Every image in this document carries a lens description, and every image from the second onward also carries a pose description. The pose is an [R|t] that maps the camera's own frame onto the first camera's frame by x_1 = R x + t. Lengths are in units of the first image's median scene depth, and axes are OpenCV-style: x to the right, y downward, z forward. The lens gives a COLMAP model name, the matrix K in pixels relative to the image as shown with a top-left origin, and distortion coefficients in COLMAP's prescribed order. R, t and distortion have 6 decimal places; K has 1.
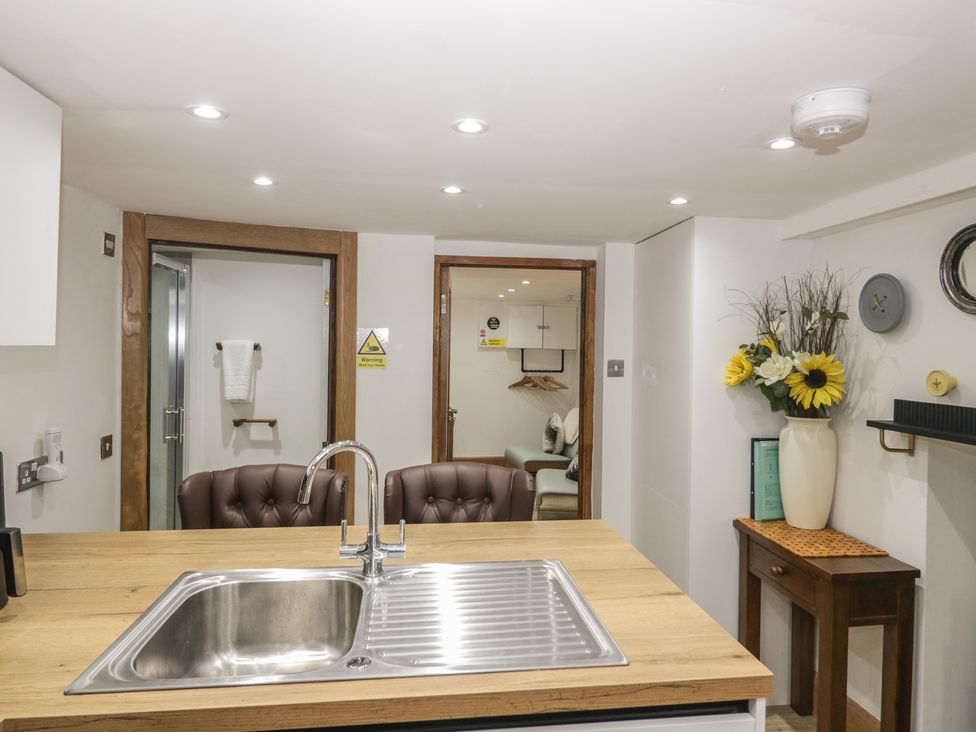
lens RADIAL K [[625.7, 0, 498.0], [0, 625.7, 352.2], [0, 0, 1]] dist [-0.003160, -0.003023]
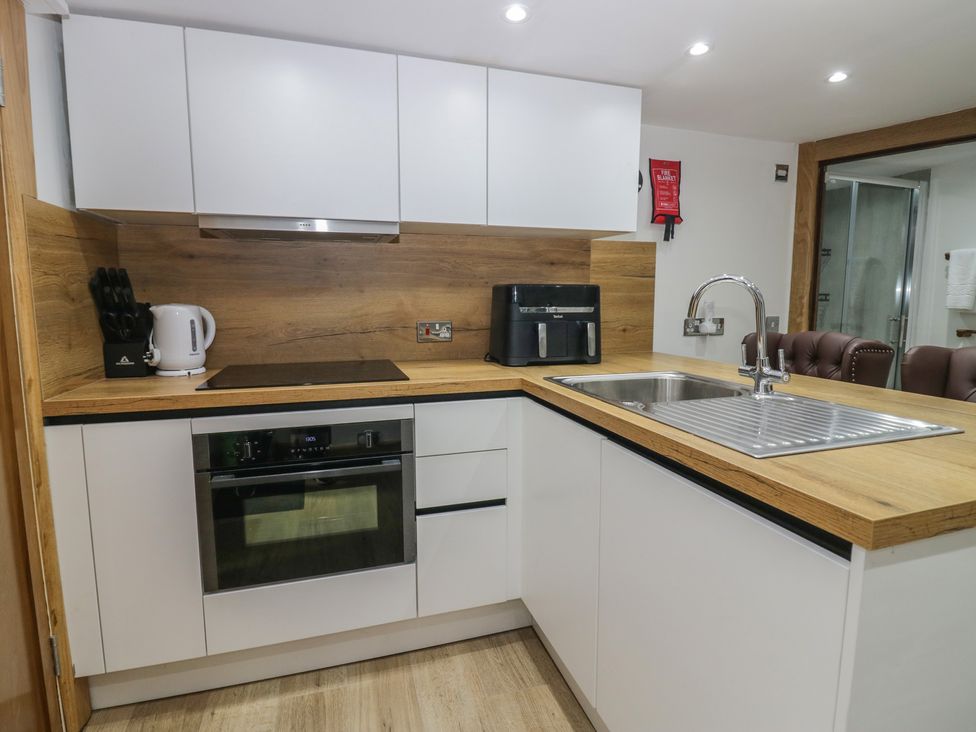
lens RADIAL K [[514.1, 0, 492.3], [0, 514.1, 357.5], [0, 0, 1]] dist [0.000578, -0.015340]
pose [[0.174152, 0.097734, -0.979857, 0.365599], [-0.003276, 0.995114, 0.098674, 0.109015], [0.984713, -0.013975, 0.173621, 0.187583]]
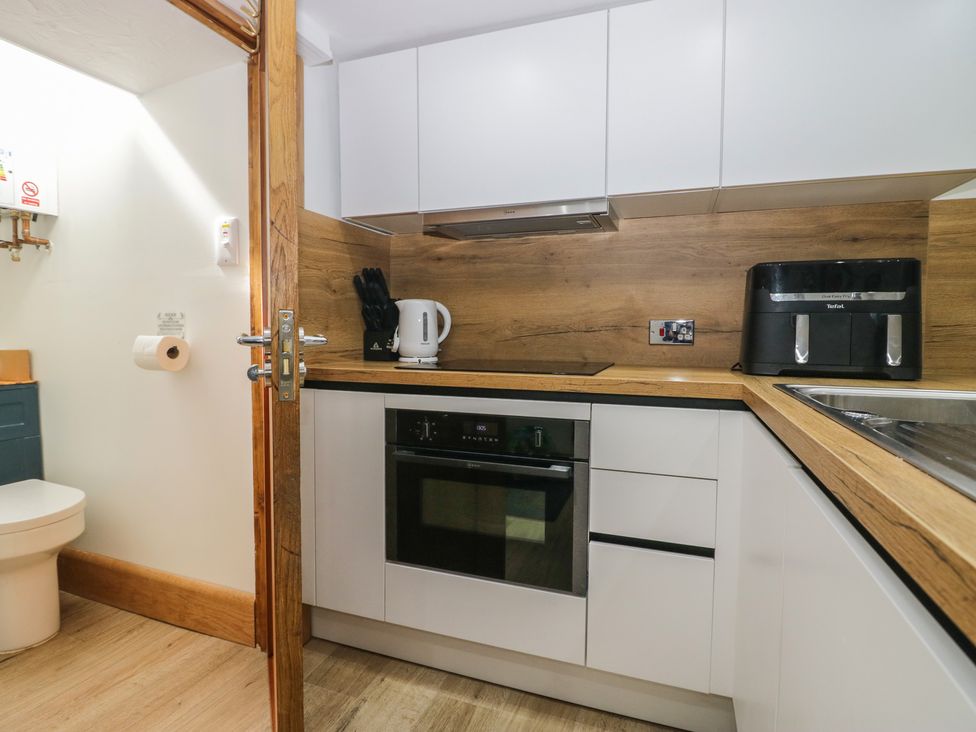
lens RADIAL K [[519.5, 0, 488.3], [0, 519.5, 358.4], [0, 0, 1]] dist [-0.000024, -0.015382]
pose [[-0.461104, 0.029535, -0.886855, 0.258542], [-0.018912, 0.998892, 0.043100, 0.160489], [0.887145, 0.036646, -0.460034, 0.348818]]
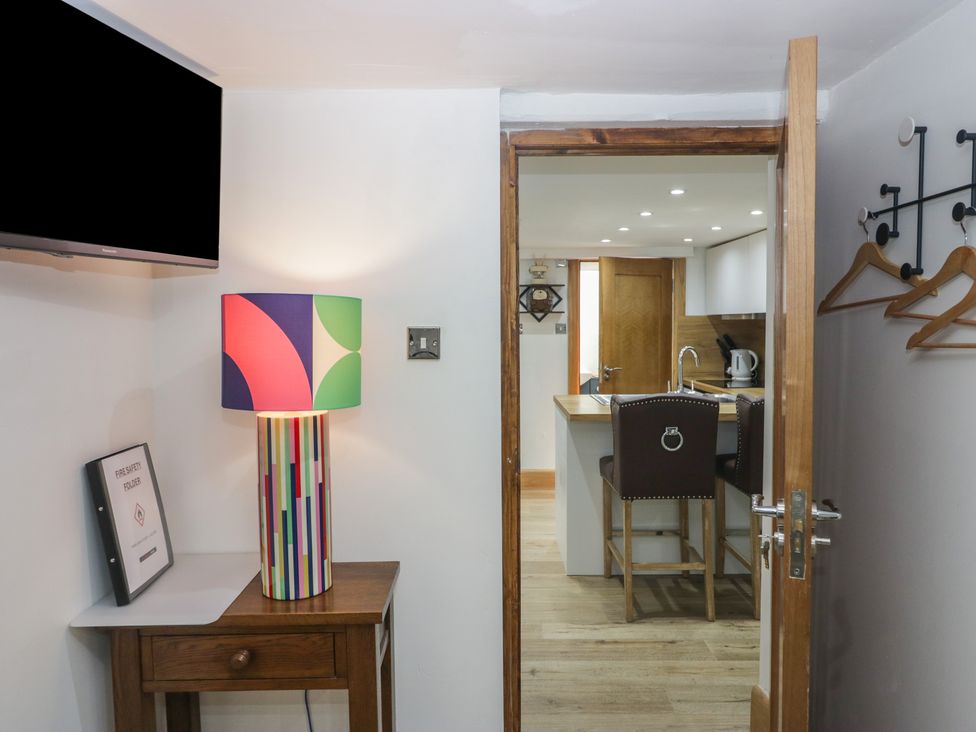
lens RADIAL K [[717.9, 0, 488.0], [0, 717.9, 366.0], [0, 0, 1]] dist [0.000359, -0.000271]
pose [[-0.990941, -0.016314, 0.133303, 0.096845], [-0.007087, 0.997564, 0.069396, 0.011435], [-0.134111, 0.067822, -0.988643, 2.191507]]
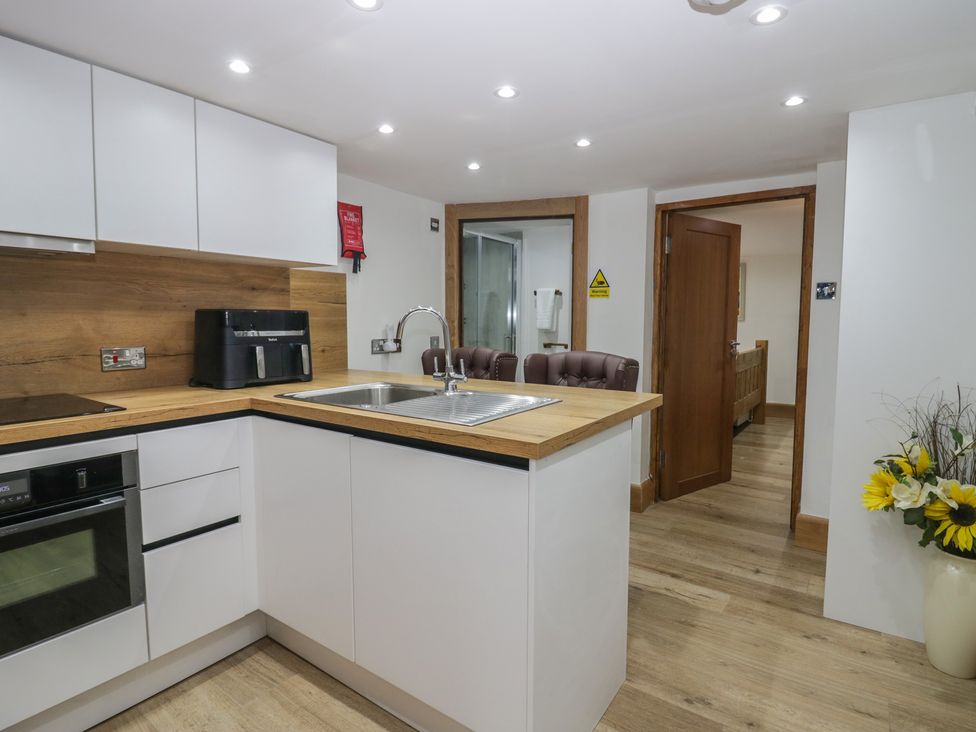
lens RADIAL K [[514.1, 0, 492.3], [0, 514.1, 357.5], [0, 0, 1]] dist [0.000578, -0.015340]
pose [[0.737621, 0.036923, -0.674205, 0.441839], [0.002860, 0.998324, 0.057803, 0.105575], [0.675209, -0.044564, 0.736279, 0.047947]]
